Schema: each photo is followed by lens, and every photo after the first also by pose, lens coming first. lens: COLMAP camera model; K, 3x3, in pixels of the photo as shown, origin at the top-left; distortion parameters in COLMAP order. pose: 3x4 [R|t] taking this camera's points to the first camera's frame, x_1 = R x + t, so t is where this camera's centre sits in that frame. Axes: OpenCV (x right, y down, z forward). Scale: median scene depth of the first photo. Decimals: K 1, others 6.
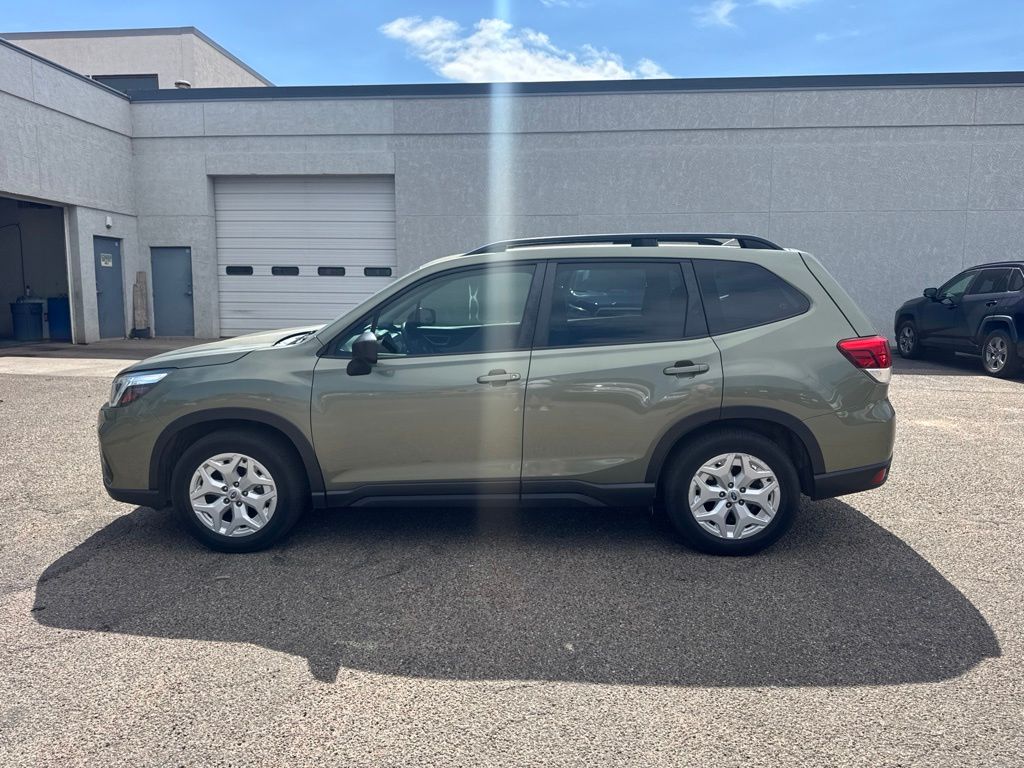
lens RADIAL K [[730.6, 0, 509.3], [0, 730.6, 385.8], [0, 0, 1]] dist [0.023578, -0.034080]
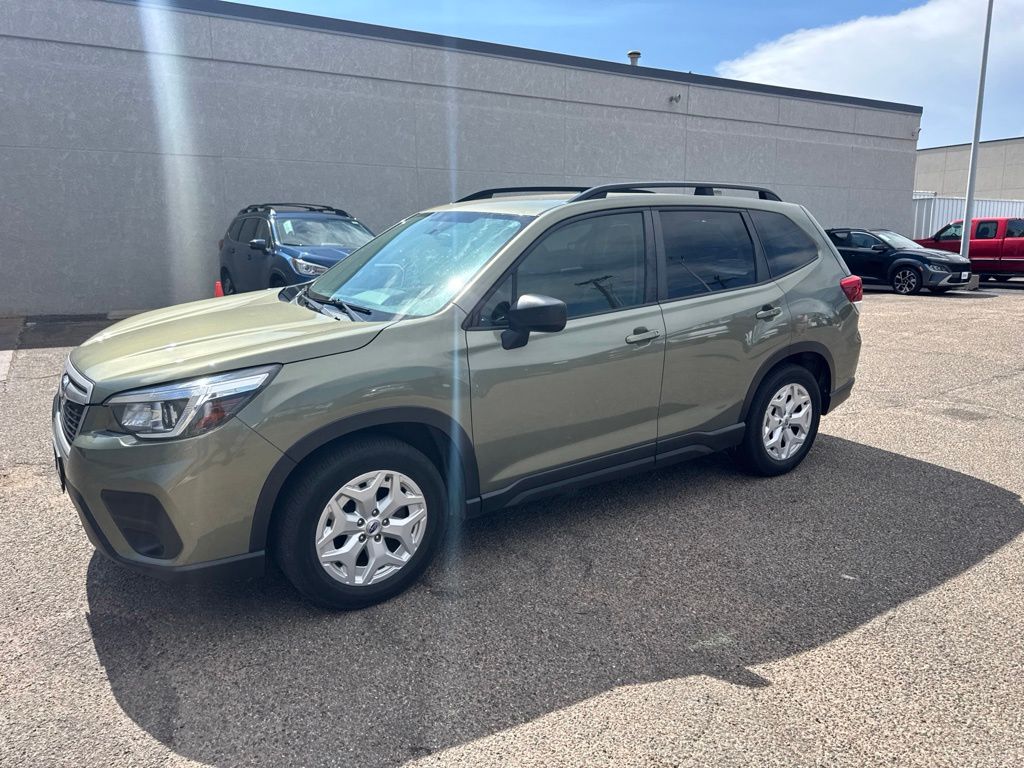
lens RADIAL K [[730.6, 0, 506.5], [0, 730.6, 386.2], [0, 0, 1]] dist [0.023578, -0.034080]
pose [[0.792695, -0.125241, 0.596615, -0.685042], [0.088451, 0.991942, 0.090707, -0.045051], [-0.603167, -0.019132, 0.797385, 0.339721]]
